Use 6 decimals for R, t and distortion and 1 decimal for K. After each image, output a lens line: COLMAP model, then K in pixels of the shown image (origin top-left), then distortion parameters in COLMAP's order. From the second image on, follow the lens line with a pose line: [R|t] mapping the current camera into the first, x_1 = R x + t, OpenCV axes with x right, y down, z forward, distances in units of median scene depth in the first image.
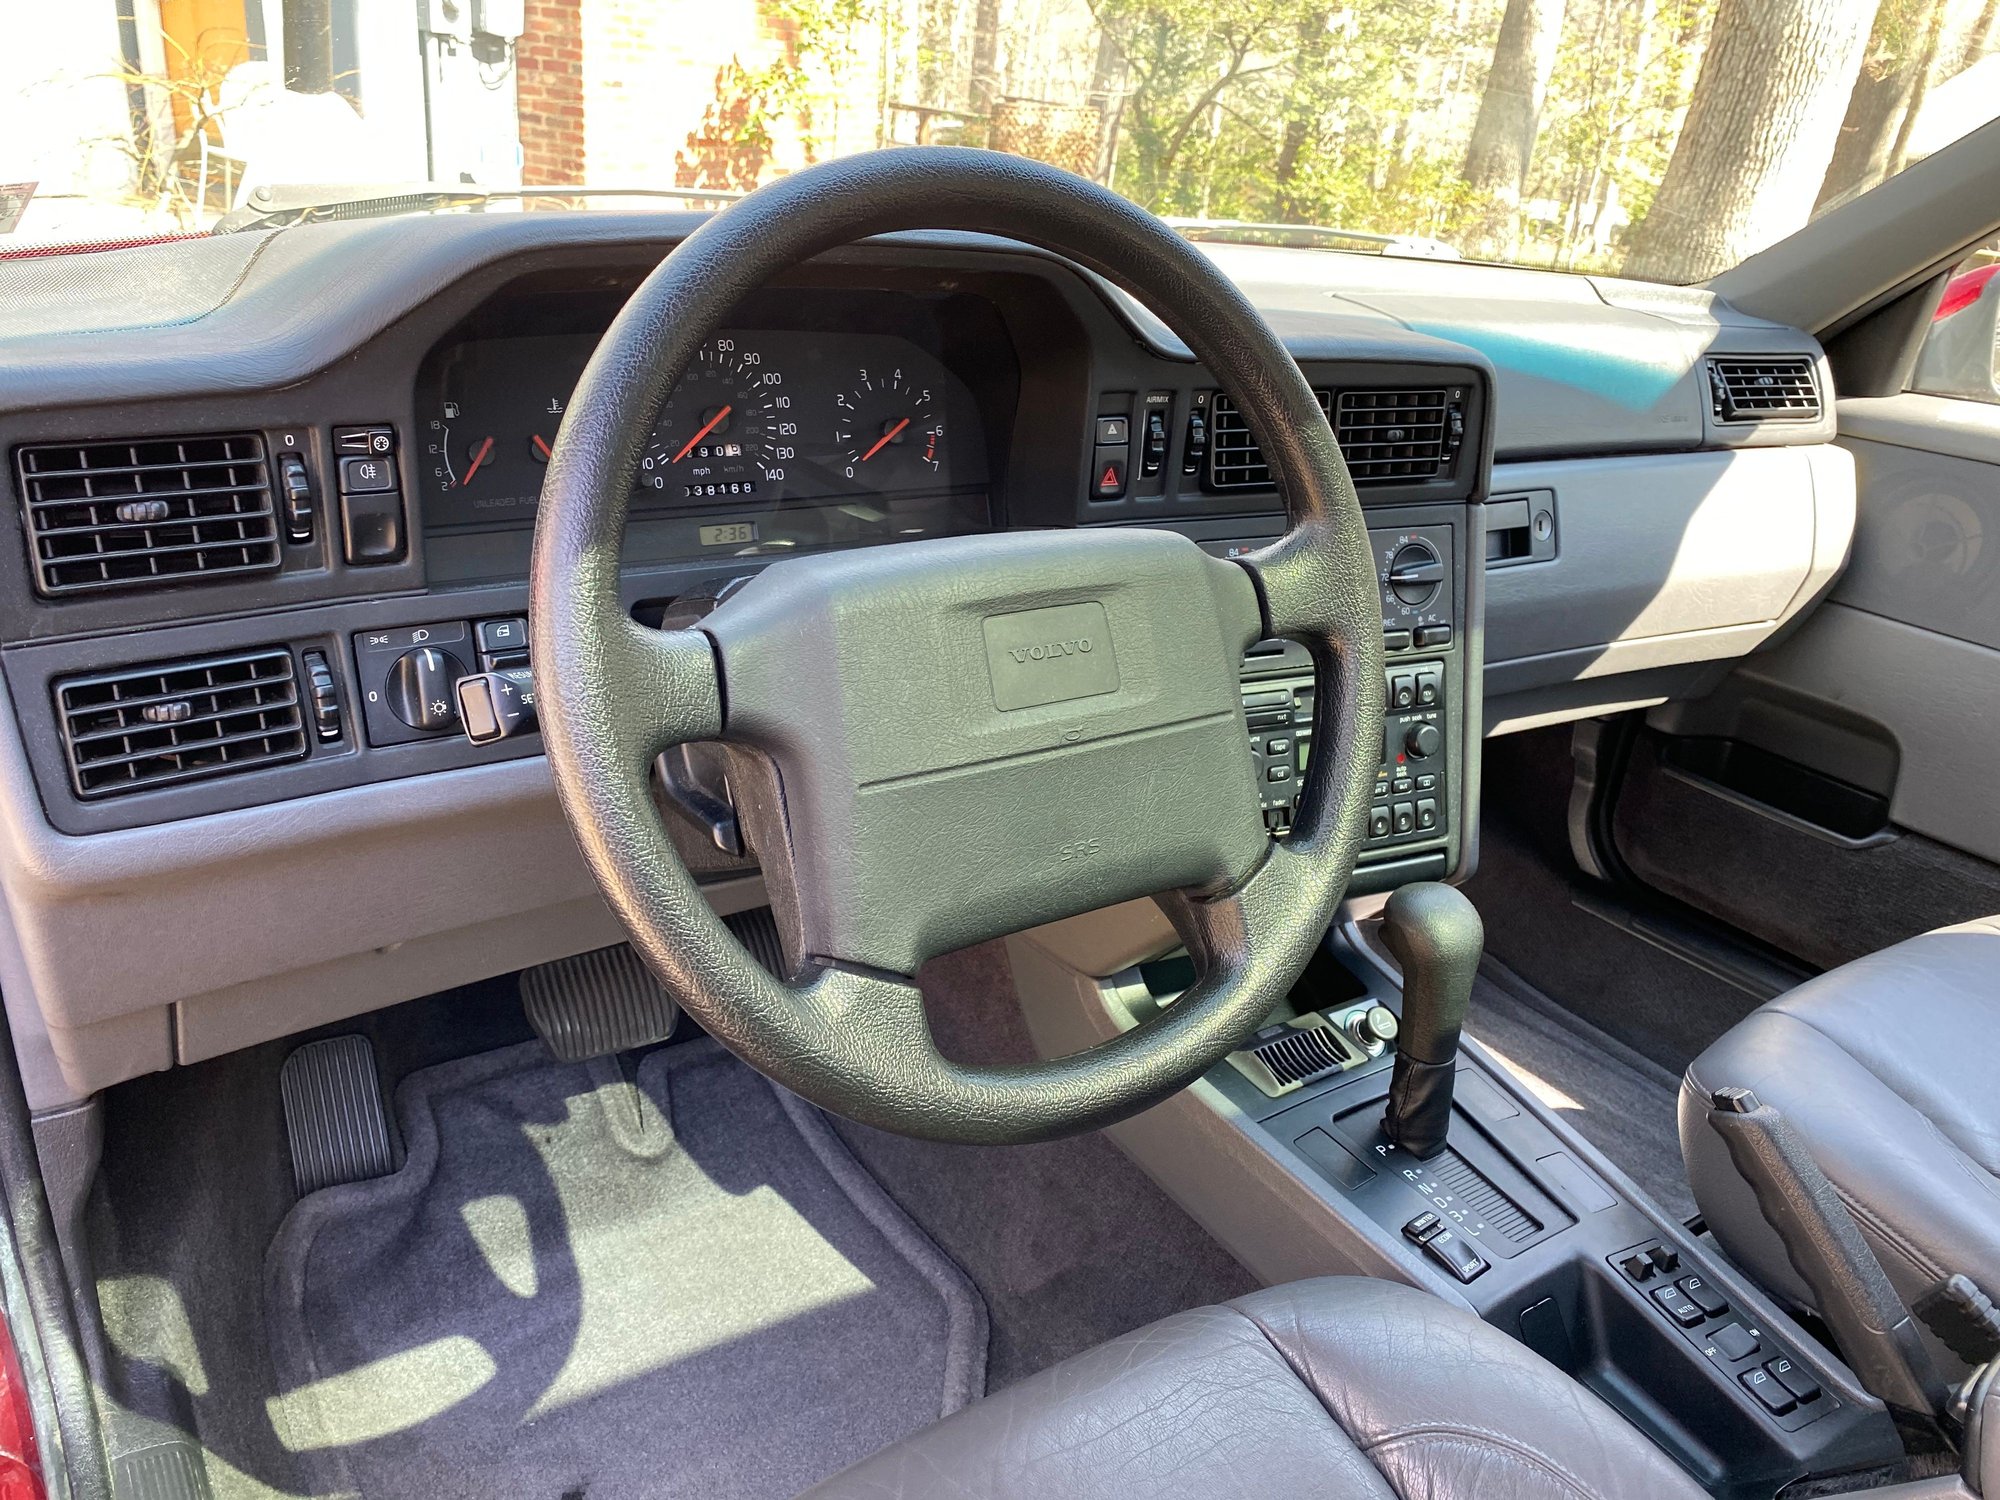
lens RADIAL K [[1577.9, 0, 1034.2], [0, 1577.9, 780.6], [0, 0, 1]] dist [0.055964, -0.120678]
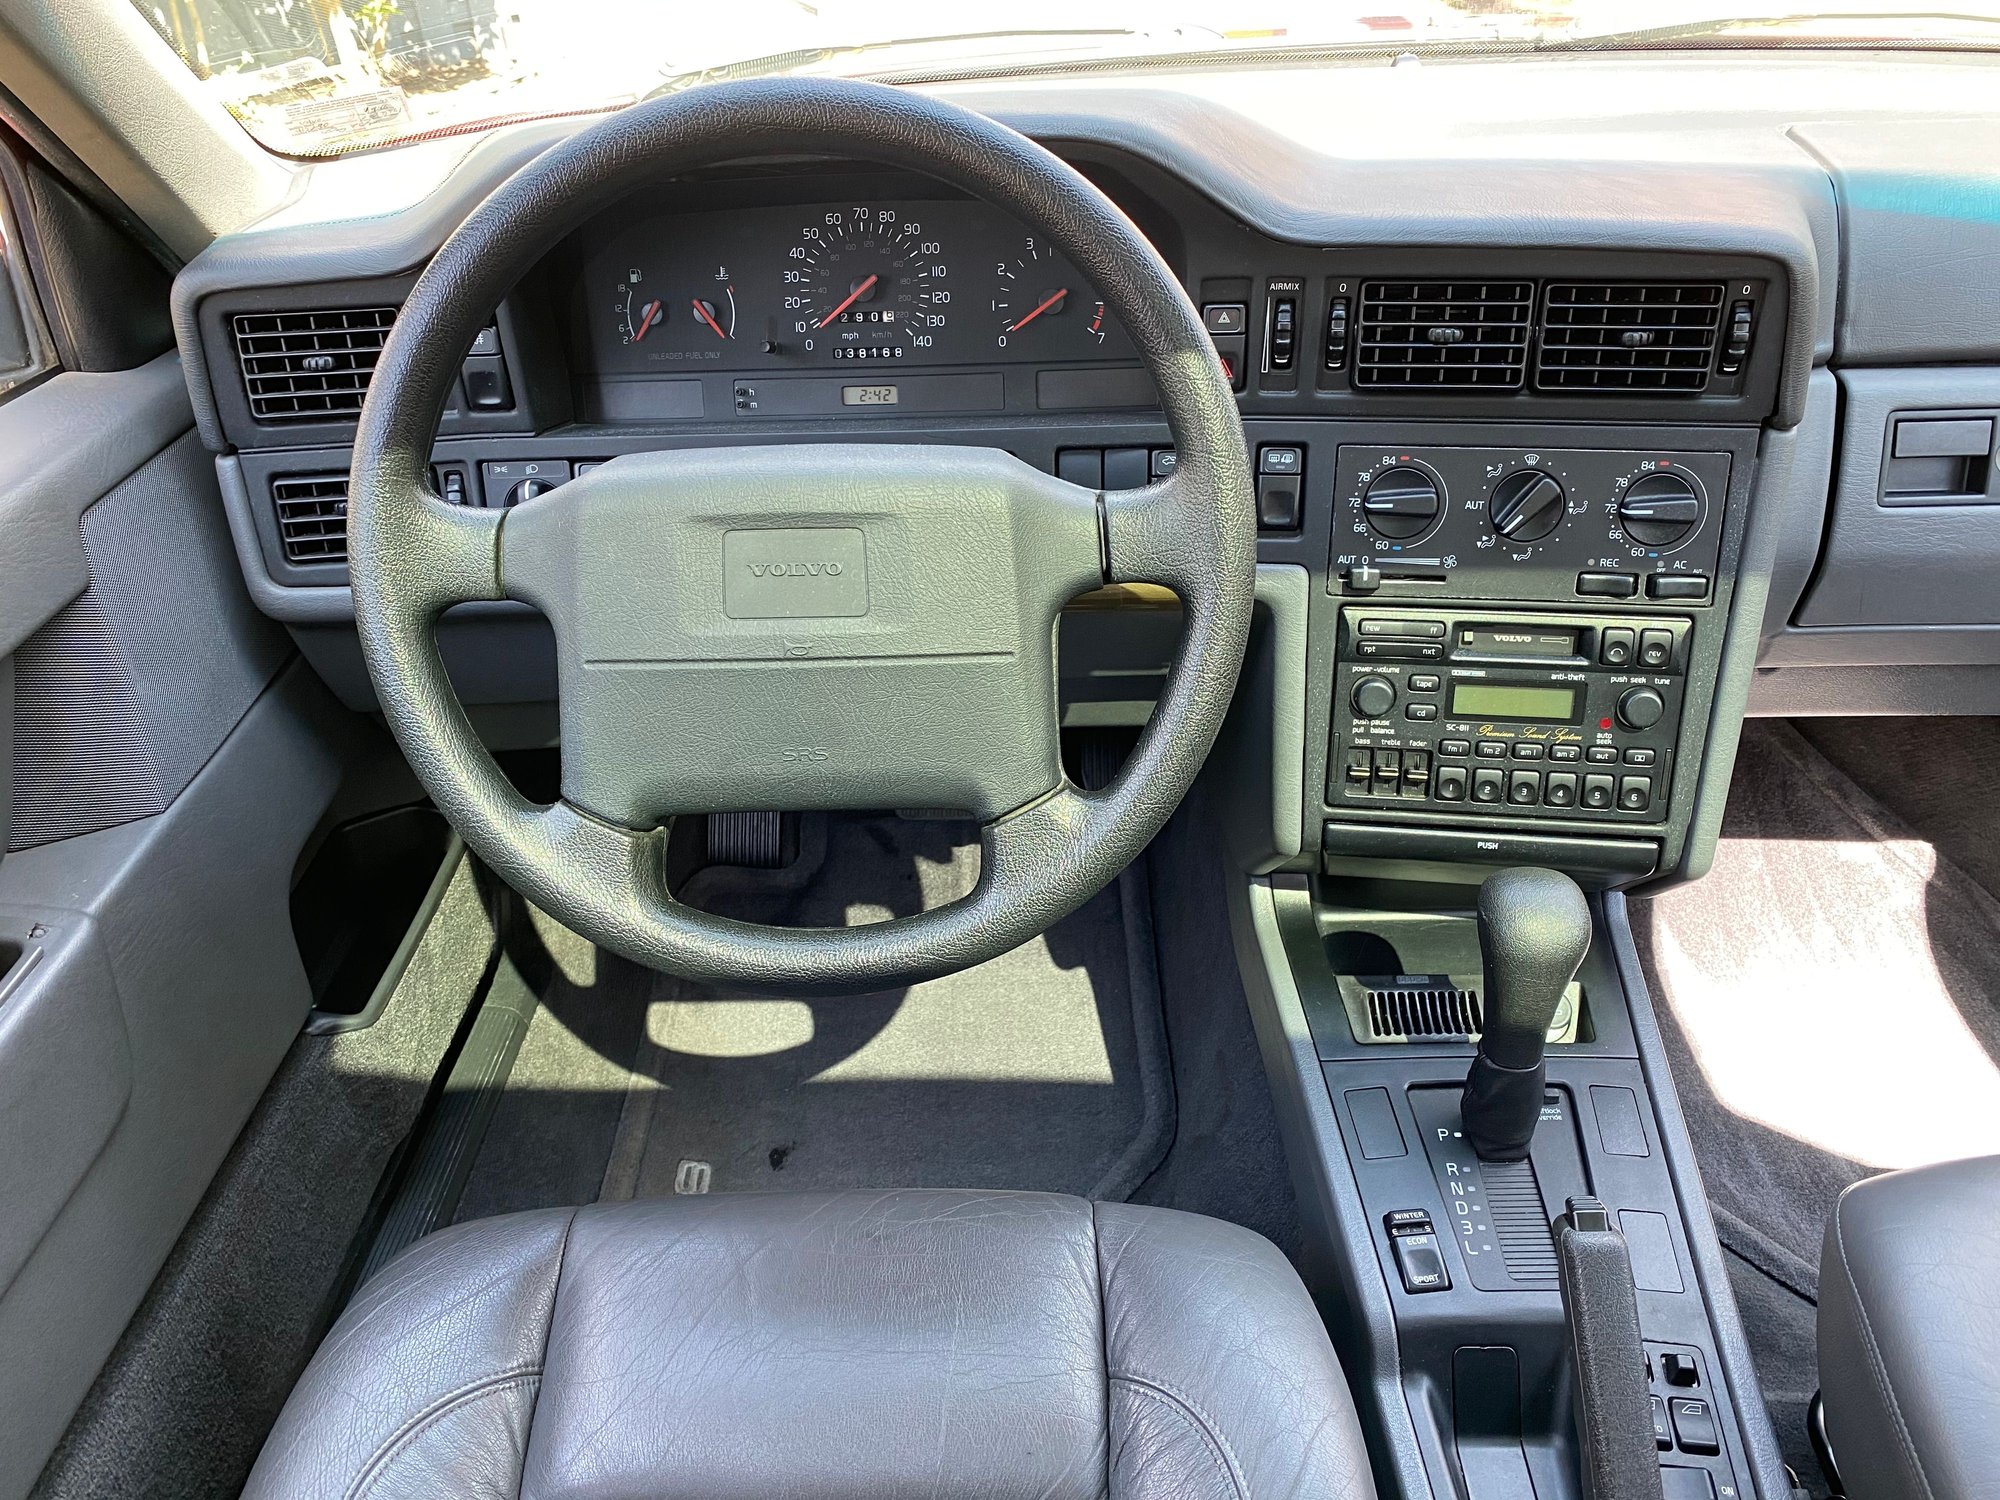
lens RADIAL K [[1577.9, 0, 1034.2], [0, 1577.9, 780.6], [0, 0, 1]] dist [0.055964, -0.120678]
pose [[0.785990, 0.241484, -0.569126, 0.502270], [-0.145426, 0.966947, 0.209440, -0.122808], [0.600891, -0.081852, 0.795129, 0.146605]]
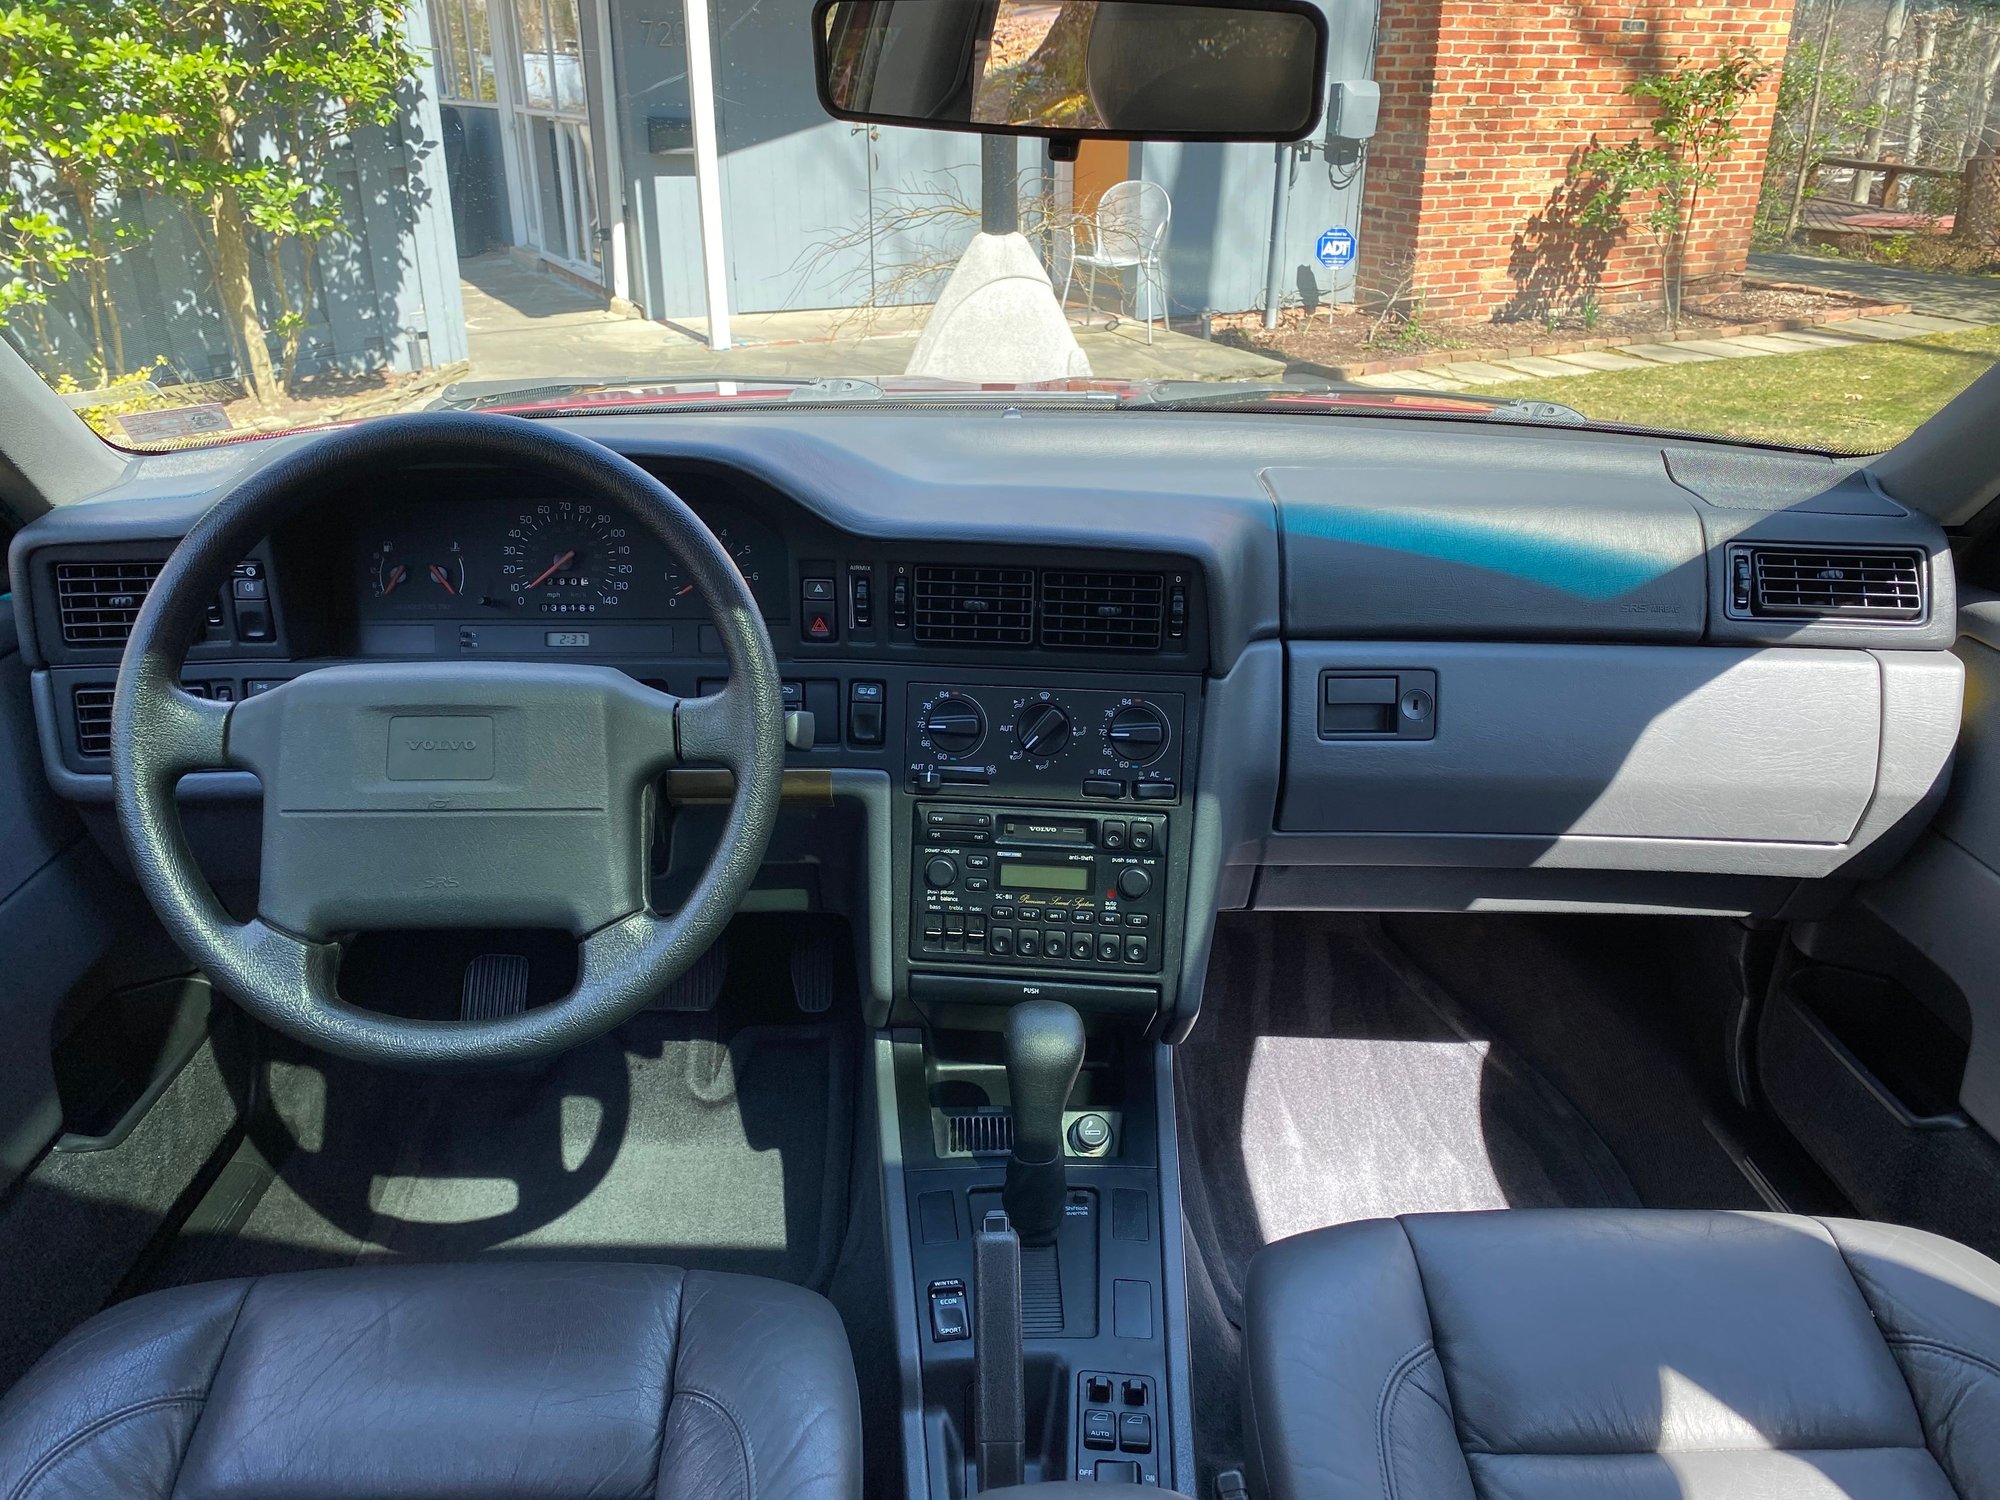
lens RADIAL K [[1647.3, 0, 1096.8], [0, 1647.3, 754.9], [0, 0, 1]] dist [0.053845, -0.109167]
pose [[0.827819, 0.138259, -0.543692, 0.876375], [-0.167468, 0.985868, -0.004281, -0.108452], [0.535417, 0.094595, 0.839274, 0.012905]]
